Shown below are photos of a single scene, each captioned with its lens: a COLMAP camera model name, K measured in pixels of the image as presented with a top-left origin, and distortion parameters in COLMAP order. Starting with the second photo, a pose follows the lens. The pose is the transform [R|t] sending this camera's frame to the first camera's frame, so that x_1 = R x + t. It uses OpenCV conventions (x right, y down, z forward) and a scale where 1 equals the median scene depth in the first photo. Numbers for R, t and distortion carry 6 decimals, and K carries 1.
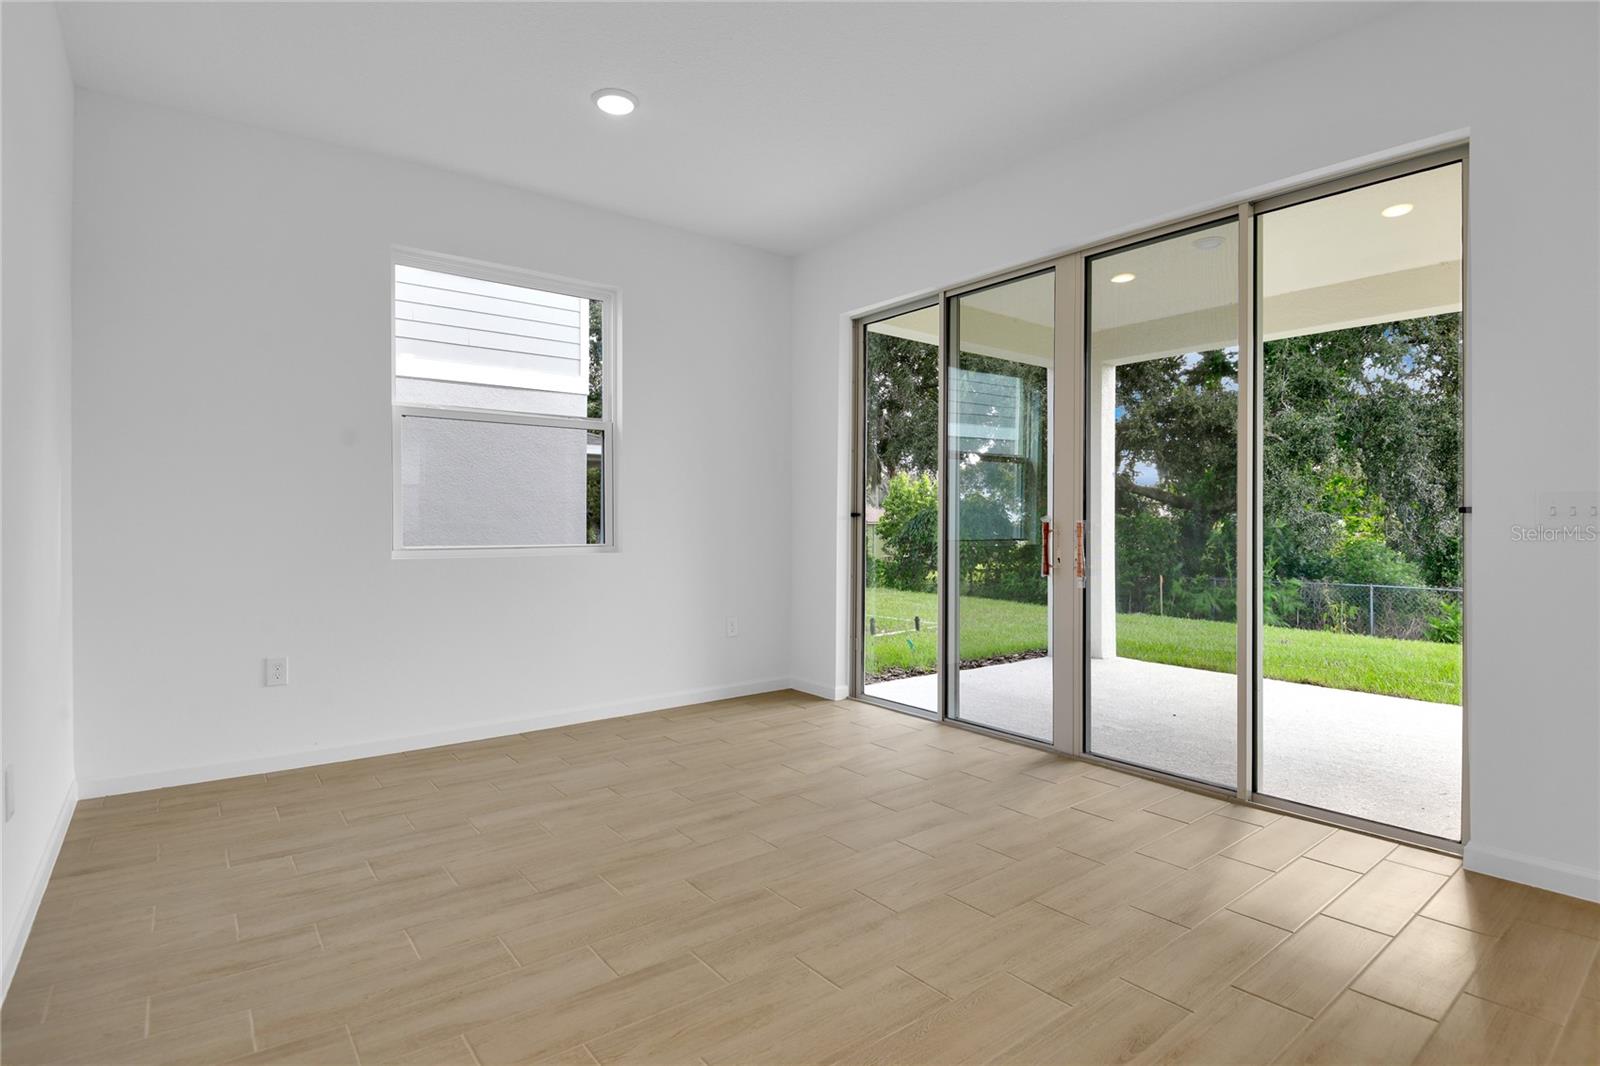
lens RADIAL K [[823.1, 0, 804.3], [0, 823.1, 521.2], [0, 0, 1]] dist [-0.000203, 0.000145]
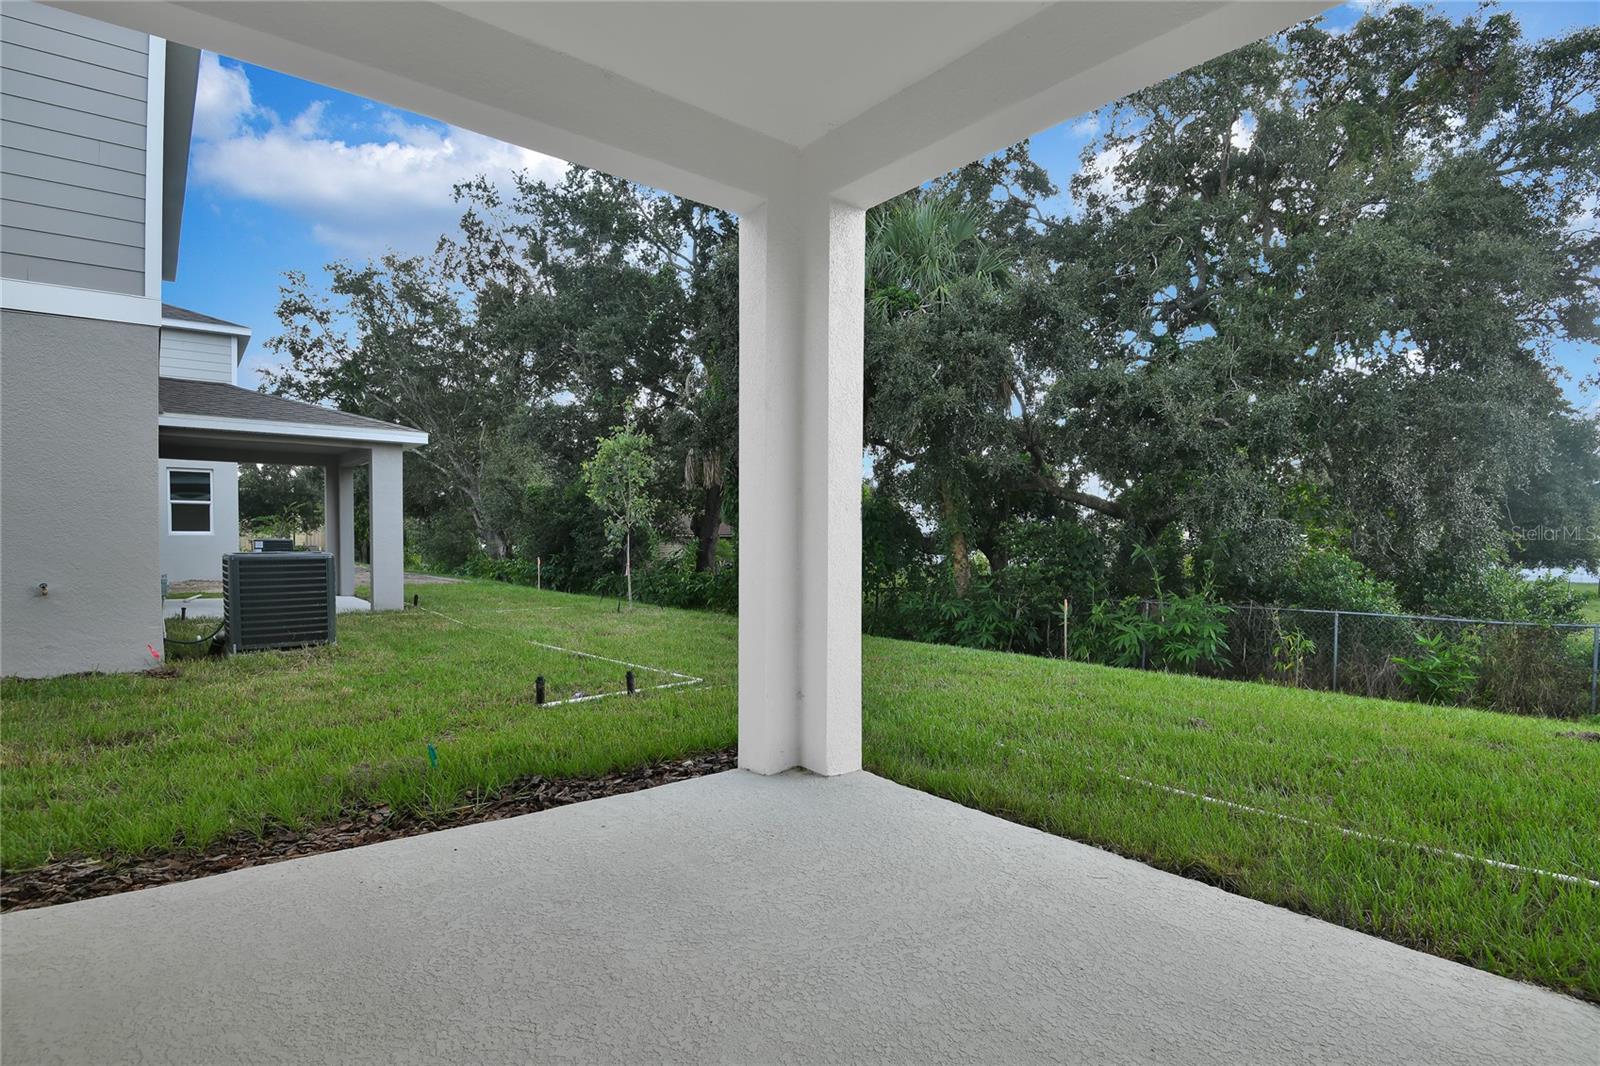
lens RADIAL K [[822.6, 0, 803.4], [0, 822.6, 557.4], [0, 0, 1]] dist [0.001333, 0.000096]
pose [[0.999568, 0.003989, 0.029119, 0.150678], [-0.004766, 0.999633, 0.026661, 0.007049], [-0.029002, -0.026789, 0.999220, 0.221637]]
